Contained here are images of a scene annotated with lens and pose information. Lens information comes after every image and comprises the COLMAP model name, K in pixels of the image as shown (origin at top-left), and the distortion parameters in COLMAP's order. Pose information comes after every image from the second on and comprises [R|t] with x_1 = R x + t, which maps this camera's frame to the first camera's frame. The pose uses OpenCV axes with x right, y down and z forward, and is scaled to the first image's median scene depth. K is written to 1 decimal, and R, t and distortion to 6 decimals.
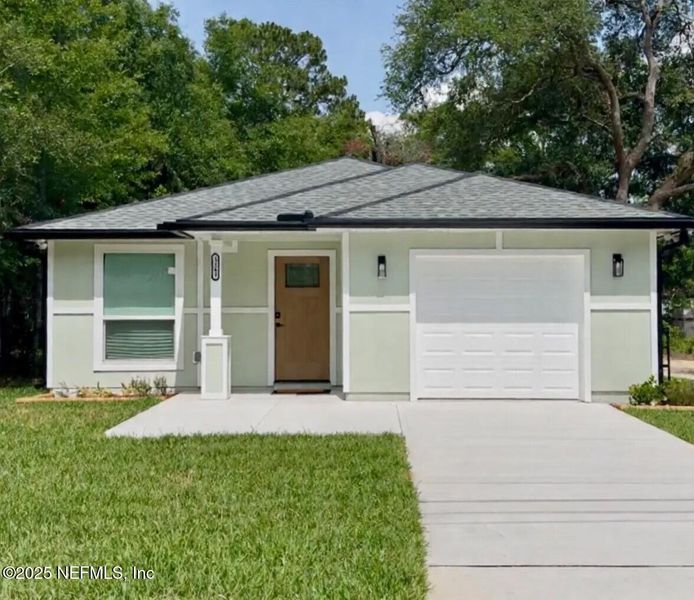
lens RADIAL K [[946.0, 0, 347.0], [0, 946.0, 300.0], [0, 0, 1]] dist [-0.010686, -0.024286]
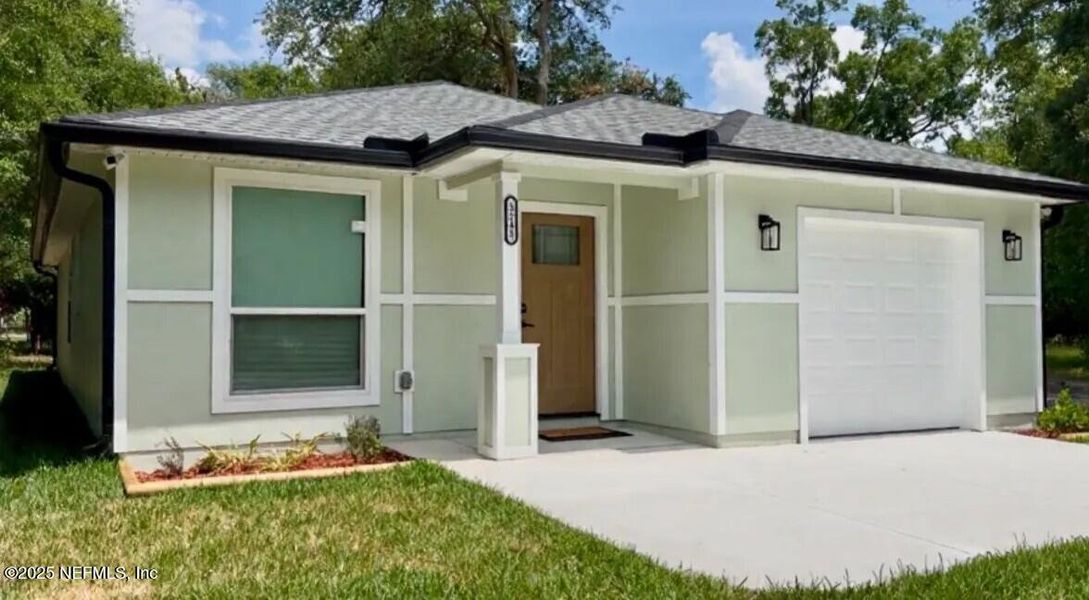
lens RADIAL K [[962.3, 0, 544.5], [0, 962.3, 300.0], [0, 0, 1]] dist [0.000858, -0.000788]
pose [[0.875634, 0.012297, 0.482819, -0.396394], [-0.012993, 0.999914, -0.001903, 0.012827], [-0.482800, -0.004607, 0.875718, 0.496360]]
